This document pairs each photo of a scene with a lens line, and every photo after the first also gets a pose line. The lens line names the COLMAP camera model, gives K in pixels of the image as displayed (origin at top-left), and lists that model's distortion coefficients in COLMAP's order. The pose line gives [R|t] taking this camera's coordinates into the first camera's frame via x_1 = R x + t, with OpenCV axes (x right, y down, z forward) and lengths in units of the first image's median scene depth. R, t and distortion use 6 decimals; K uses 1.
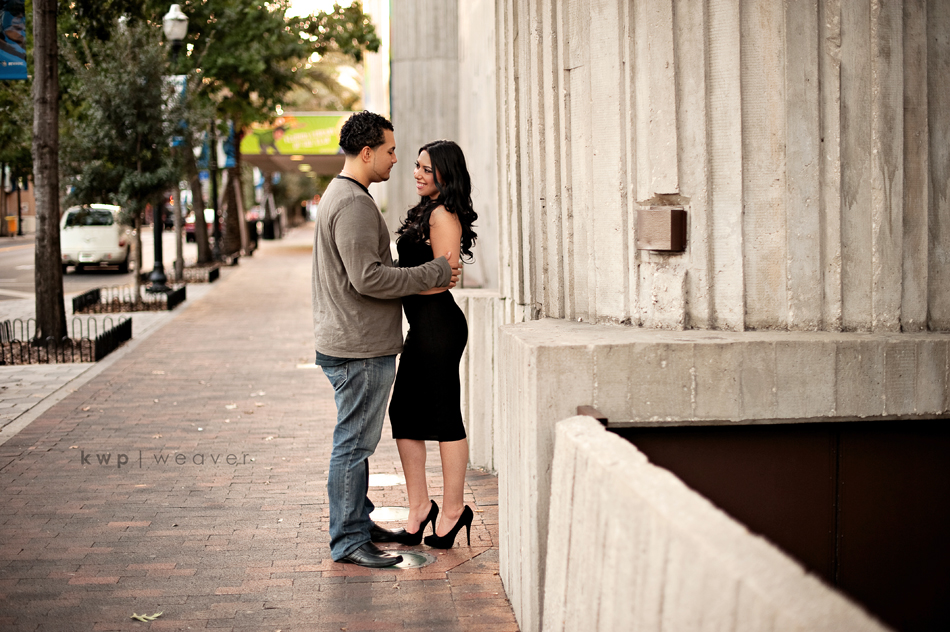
lens RADIAL K [[1383.5, 0, 475.0], [0, 1383.5, 316.0], [0, 0, 1]] dist [-0.156084, 0.177626]
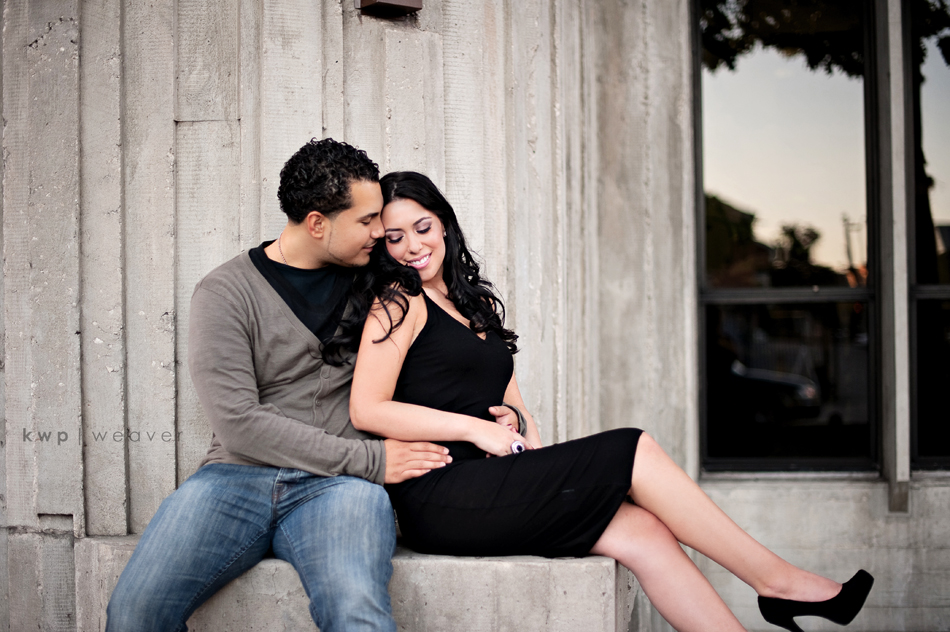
lens RADIAL K [[1383.5, 0, 475.0], [0, 1383.5, 316.0], [0, 0, 1]] dist [-0.156084, 0.177626]
pose [[0.243417, 0.016307, 0.969785, -0.546901], [0.074910, 0.996556, -0.035559, -0.069527], [-0.967025, 0.081302, 0.241357, 0.823065]]
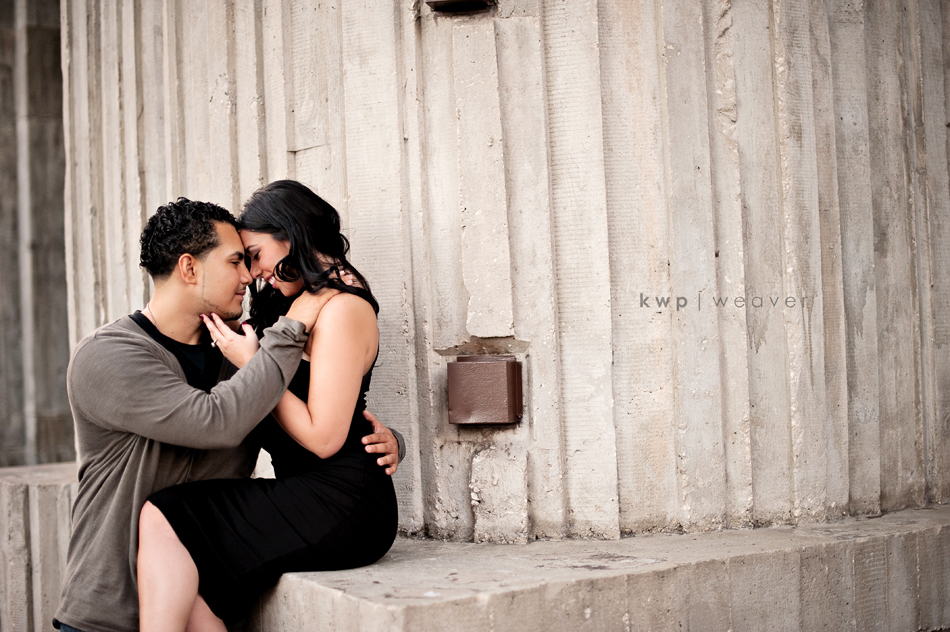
lens RADIAL K [[1383.5, 0, 475.0], [0, 1383.5, 316.0], [0, 0, 1]] dist [-0.156084, 0.177626]
pose [[0.898766, -0.013868, 0.438210, -0.162455], [0.056239, 0.994889, -0.083861, -0.045085], [-0.434808, 0.100015, 0.894952, 0.424804]]
